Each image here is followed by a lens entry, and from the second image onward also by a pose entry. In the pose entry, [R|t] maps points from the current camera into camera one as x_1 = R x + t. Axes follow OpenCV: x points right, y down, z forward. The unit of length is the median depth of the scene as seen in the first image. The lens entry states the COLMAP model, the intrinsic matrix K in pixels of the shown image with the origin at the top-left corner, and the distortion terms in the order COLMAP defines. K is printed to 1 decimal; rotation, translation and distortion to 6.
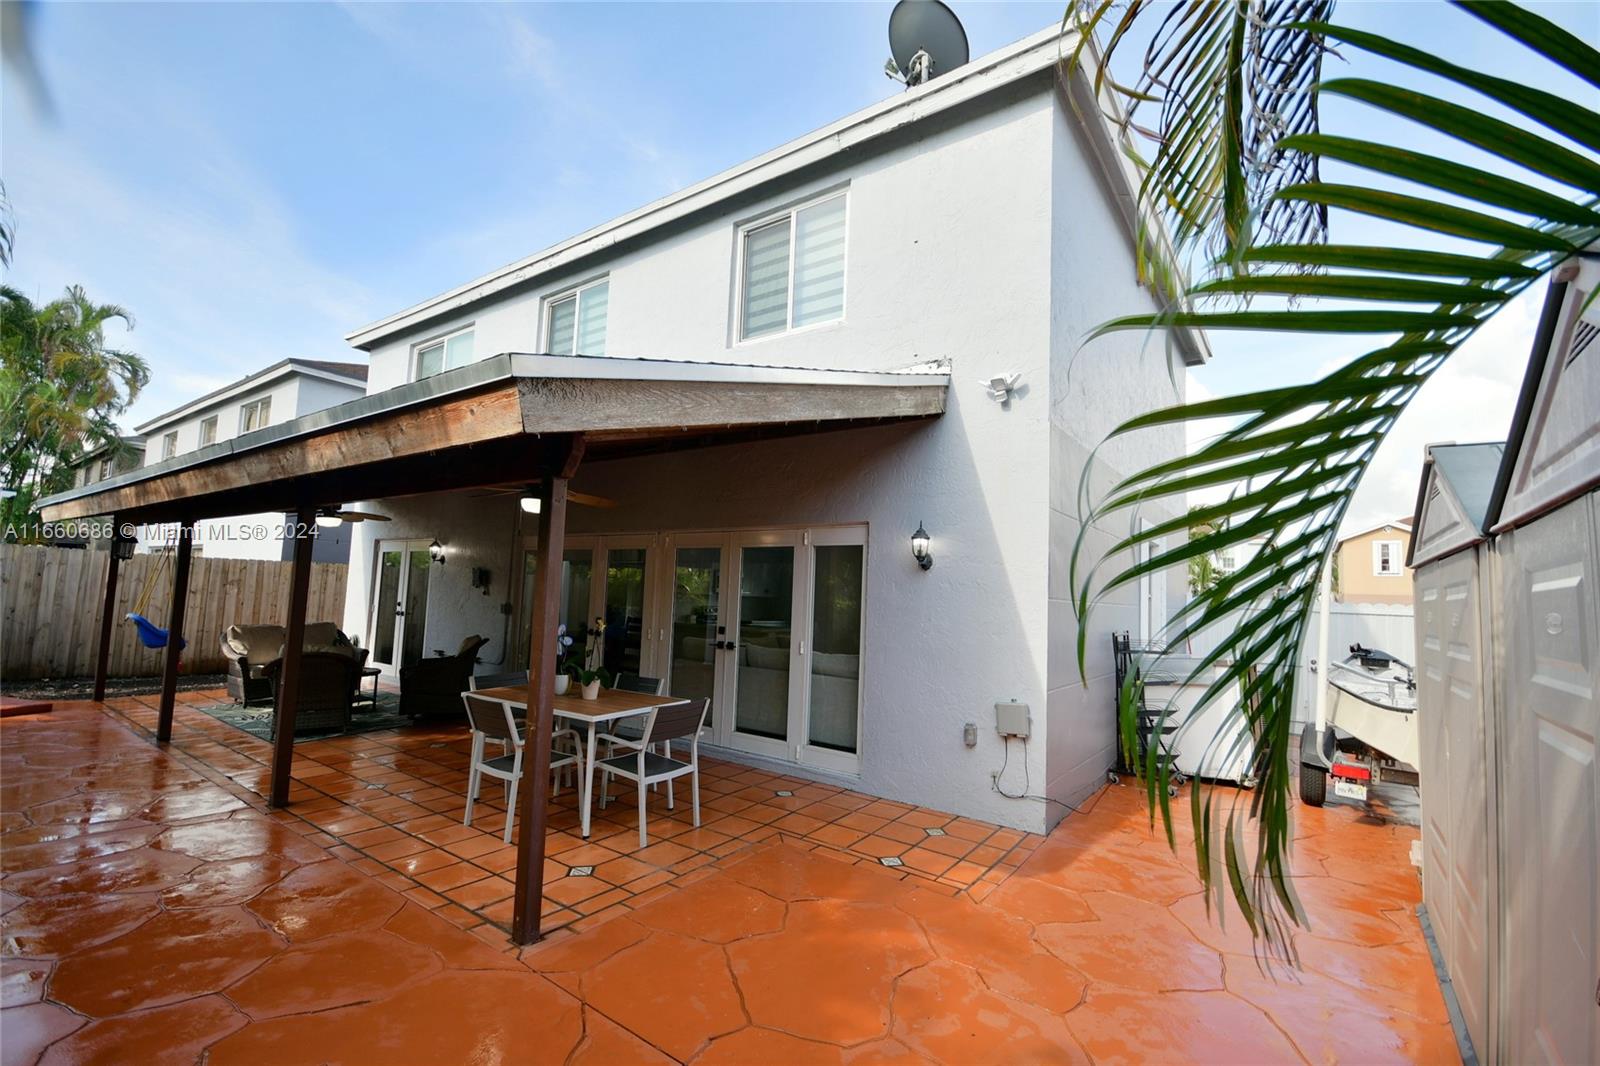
lens RADIAL K [[704.9, 0, 796.6], [0, 704.9, 534.2], [0, 0, 1]] dist [0.002291, -0.000708]
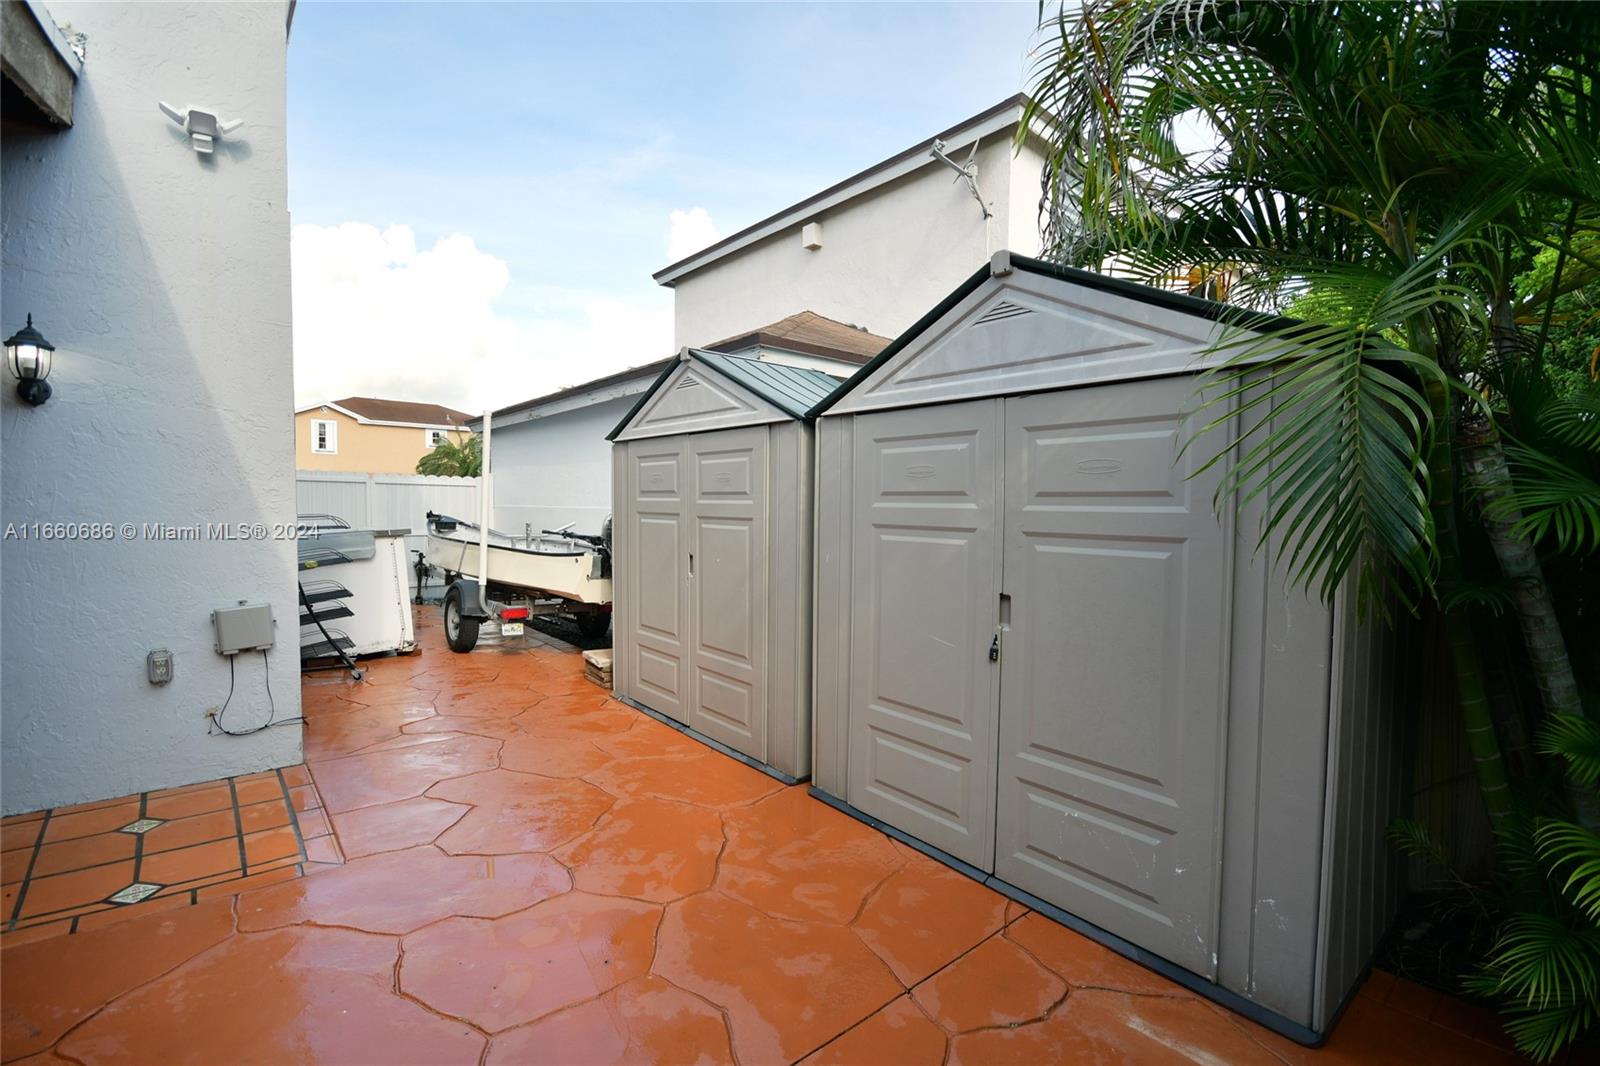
lens RADIAL K [[704.9, 0, 798.0], [0, 704.9, 538.5], [0, 0, 1]] dist [0.002291, -0.000708]
pose [[0.232320, -0.083446, 0.969053, -0.247521], [-0.090432, 0.990144, 0.106943, 0.044363], [-0.968426, -0.112479, 0.222484, 0.305832]]
